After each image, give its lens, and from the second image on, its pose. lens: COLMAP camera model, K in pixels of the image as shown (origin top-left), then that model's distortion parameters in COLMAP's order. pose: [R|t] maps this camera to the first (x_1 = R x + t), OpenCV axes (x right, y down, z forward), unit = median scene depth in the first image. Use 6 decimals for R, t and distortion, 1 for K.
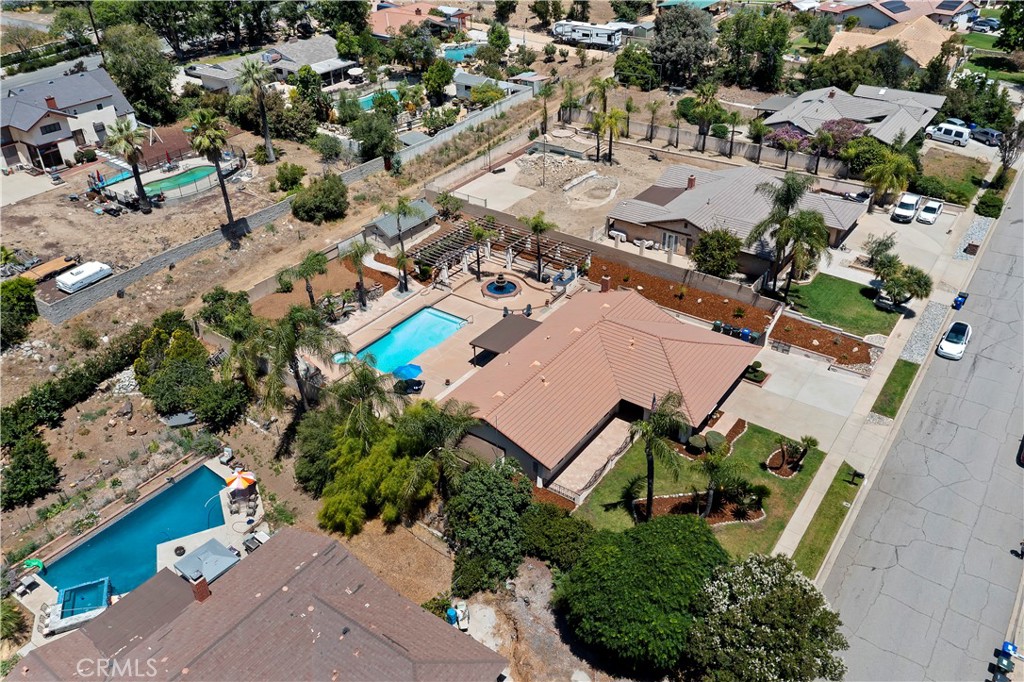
lens RADIAL K [[816.1, 0, 510.9], [0, 816.1, 343.1], [0, 0, 1]] dist [-0.007206, 0.004988]
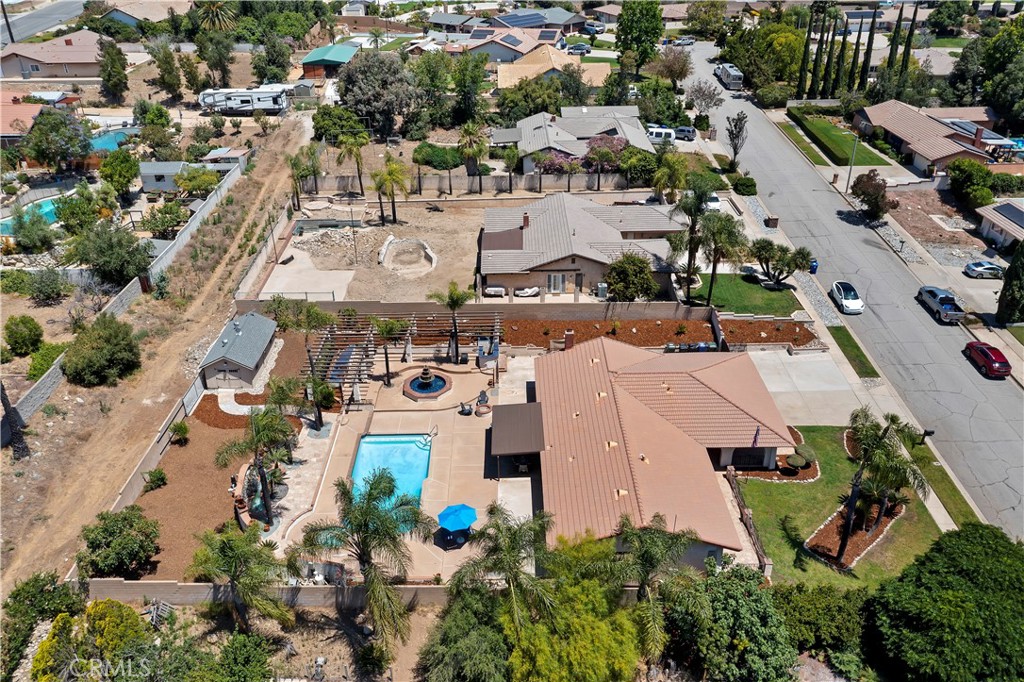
lens RADIAL K [[812.7, 0, 510.7], [0, 812.7, 345.8], [0, 0, 1]] dist [-0.002745, -0.000532]
pose [[0.807909, -0.282044, 0.517430, -0.292598], [0.318188, 0.947820, 0.019829, -0.077307], [-0.496023, 0.148620, 0.855496, 0.209963]]
